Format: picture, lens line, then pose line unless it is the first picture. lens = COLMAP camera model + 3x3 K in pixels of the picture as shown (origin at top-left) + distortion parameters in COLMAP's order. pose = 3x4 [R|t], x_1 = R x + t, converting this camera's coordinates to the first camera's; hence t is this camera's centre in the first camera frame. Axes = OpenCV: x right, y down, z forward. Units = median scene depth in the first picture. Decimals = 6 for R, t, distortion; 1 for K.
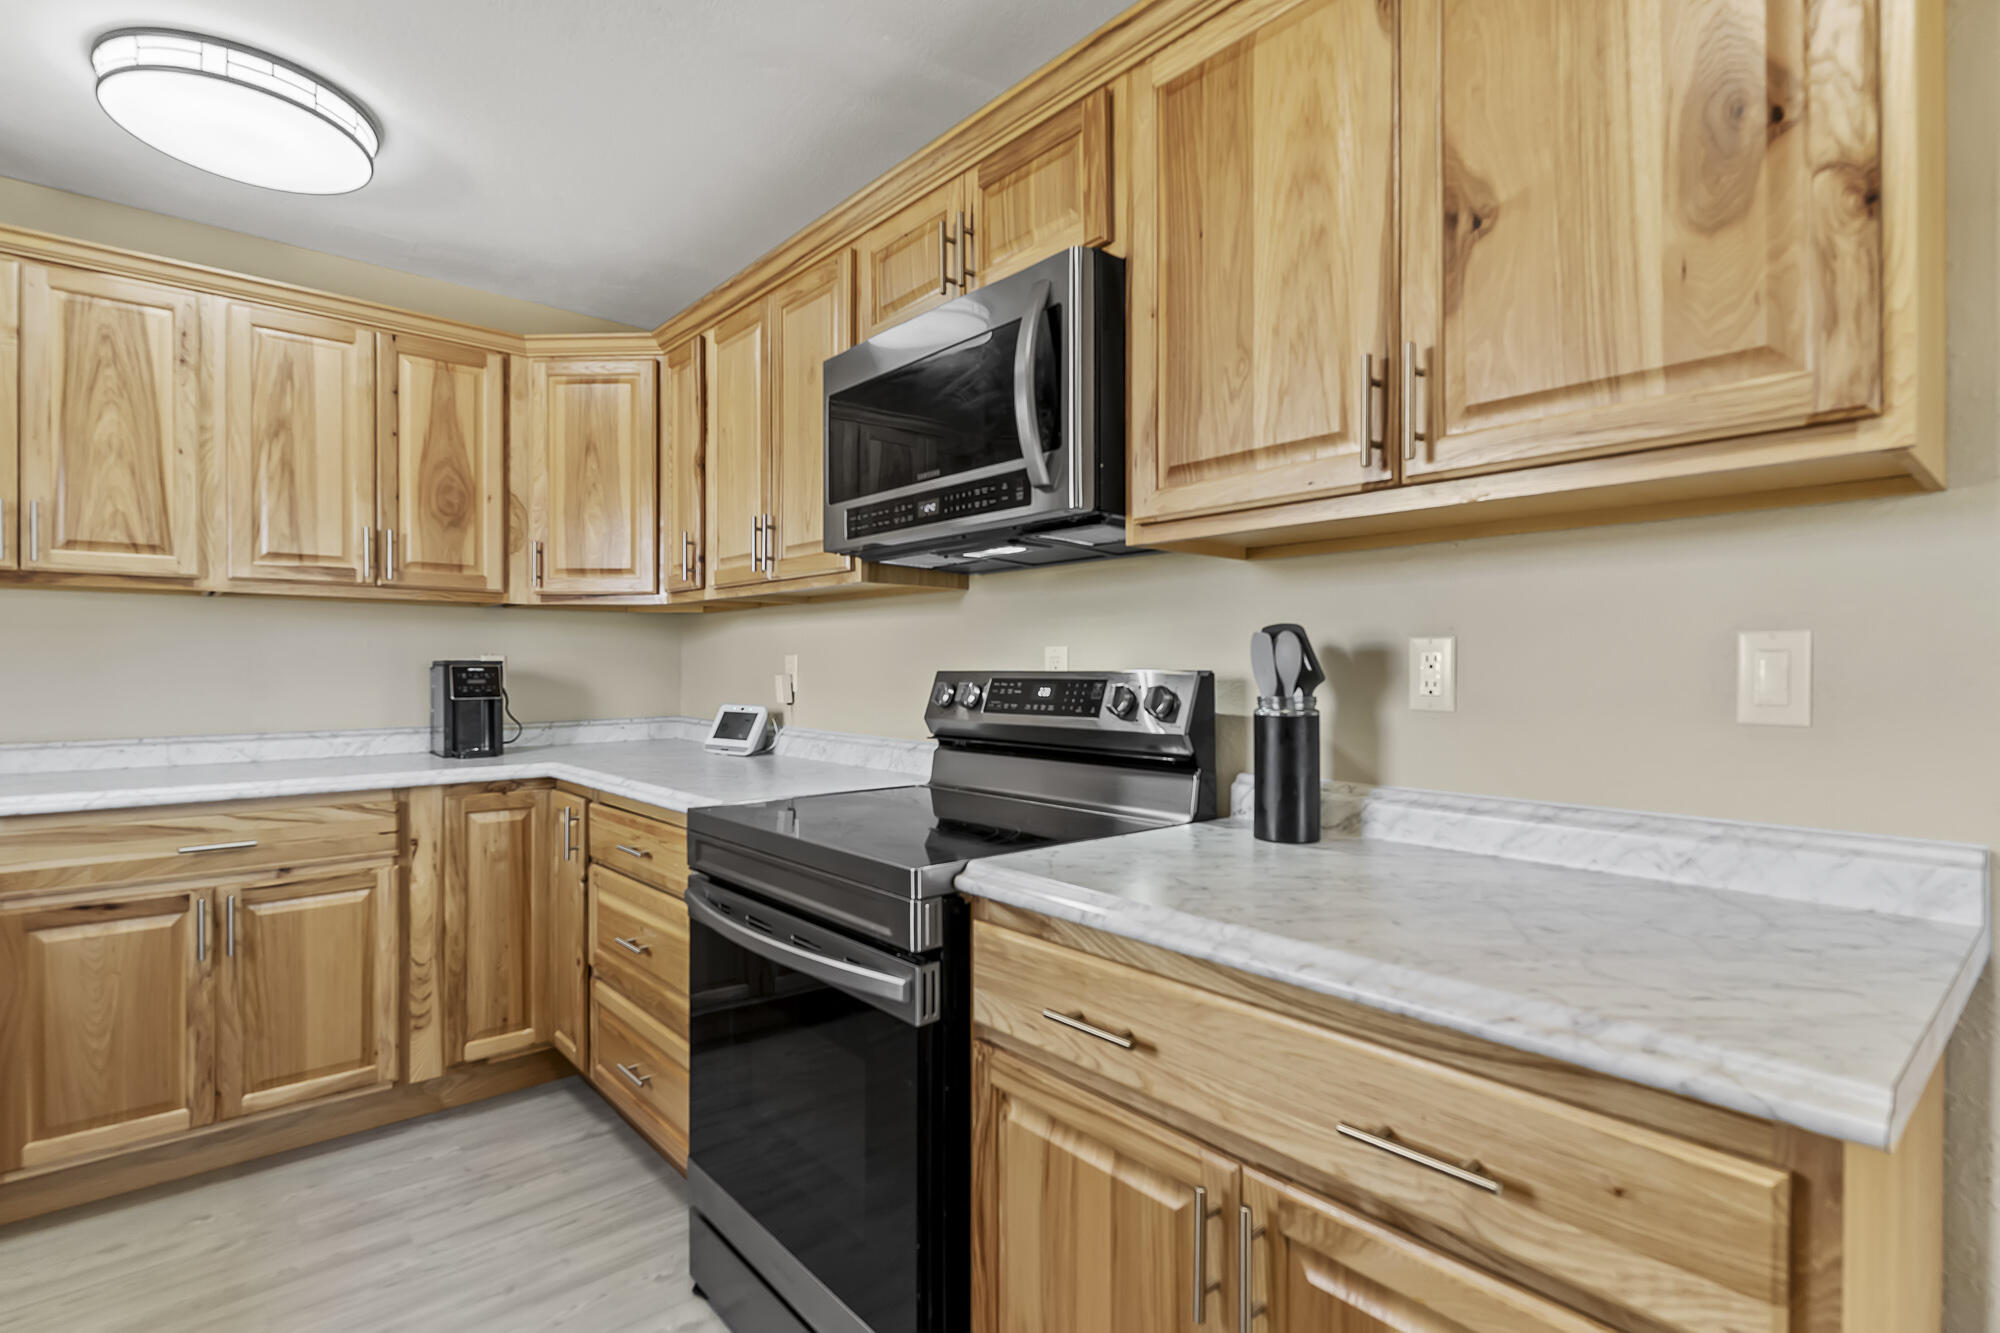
lens RADIAL K [[969.2, 0, 1012.3], [0, 969.2, 668.4], [0, 0, 1]] dist [0.001112, -0.001065]
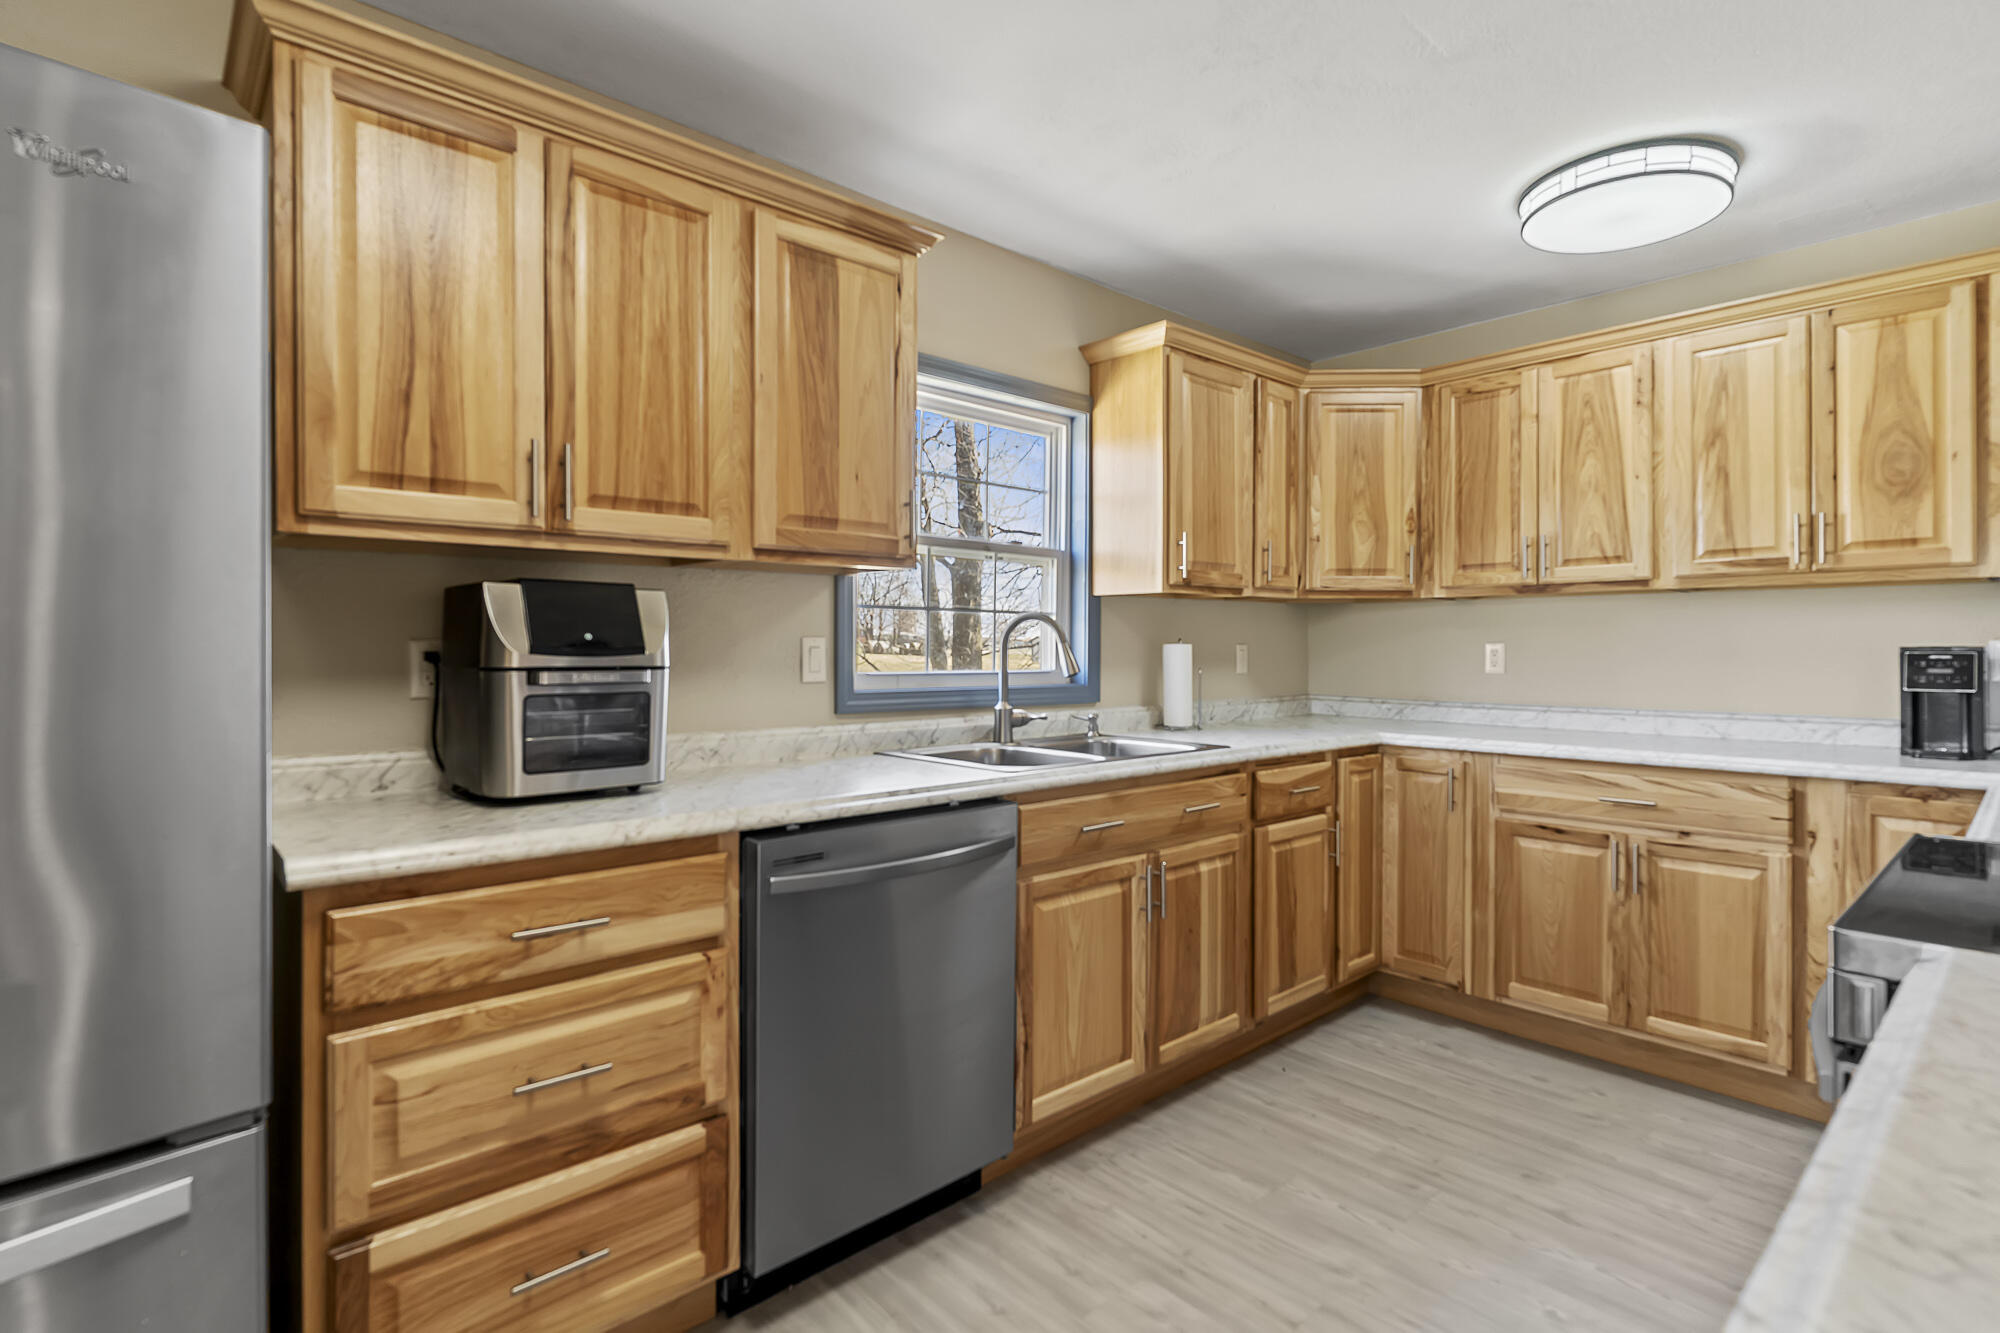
lens RADIAL K [[969.2, 0, 1015.1], [0, 969.2, 647.8], [0, 0, 1]] dist [0.001112, -0.001065]
pose [[0.019296, -0.001186, -0.999813, 0.373327], [-0.002540, 0.999996, -0.001235, -0.004858], [0.999811, 0.002563, 0.019293, 0.203314]]
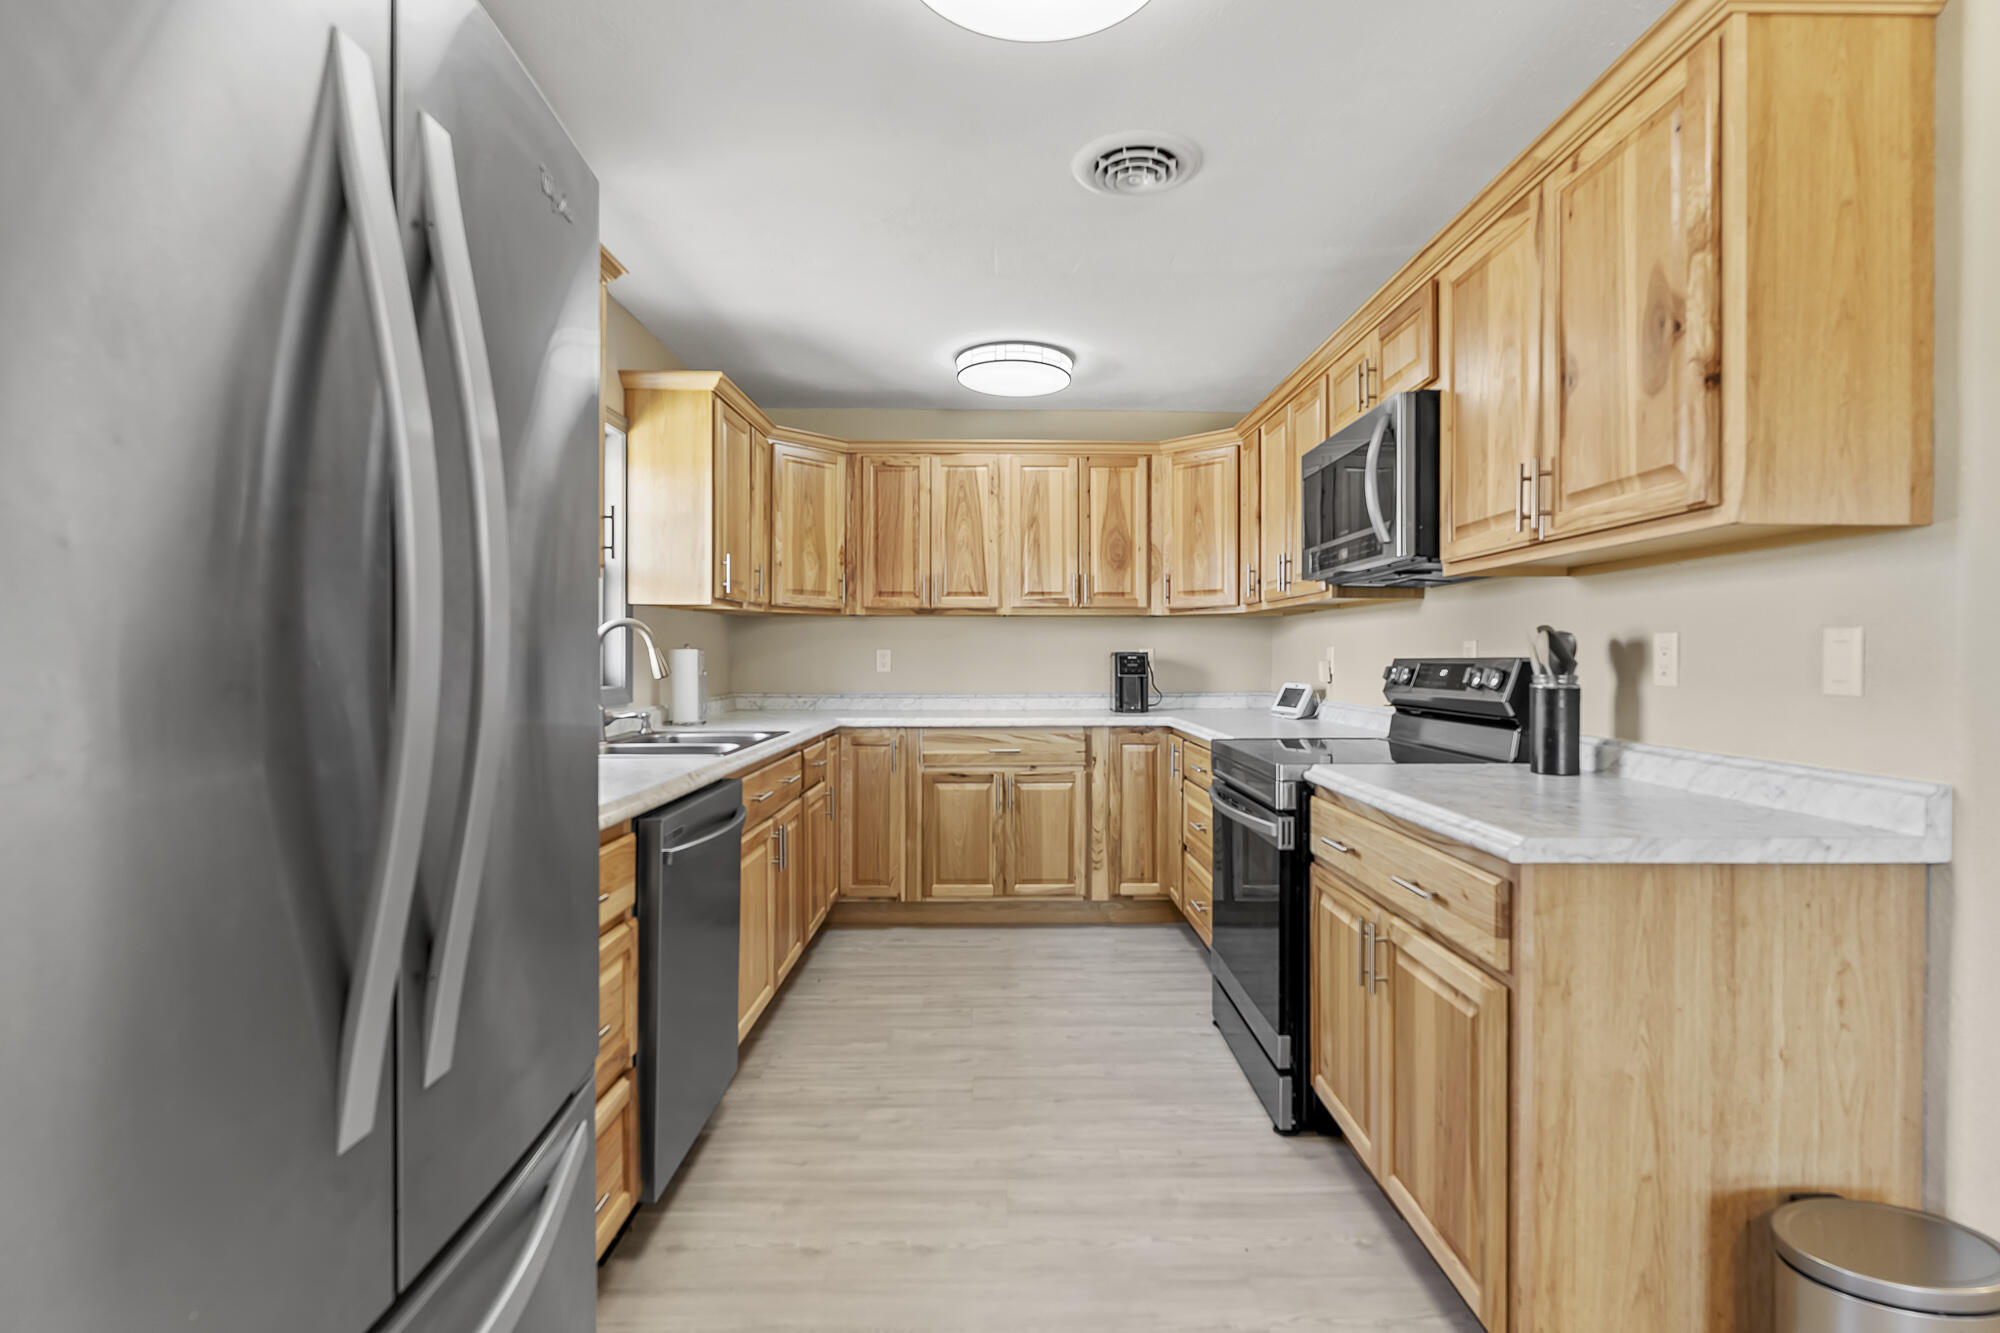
lens RADIAL K [[969.2, 0, 1015.9], [0, 969.2, 663.1], [0, 0, 1]] dist [0.001112, -0.001065]
pose [[0.764817, 0.003281, -0.644239, 0.411368], [0.000271, 0.999985, 0.005415, 0.002054], [0.644248, -0.004316, 0.764805, -0.428339]]
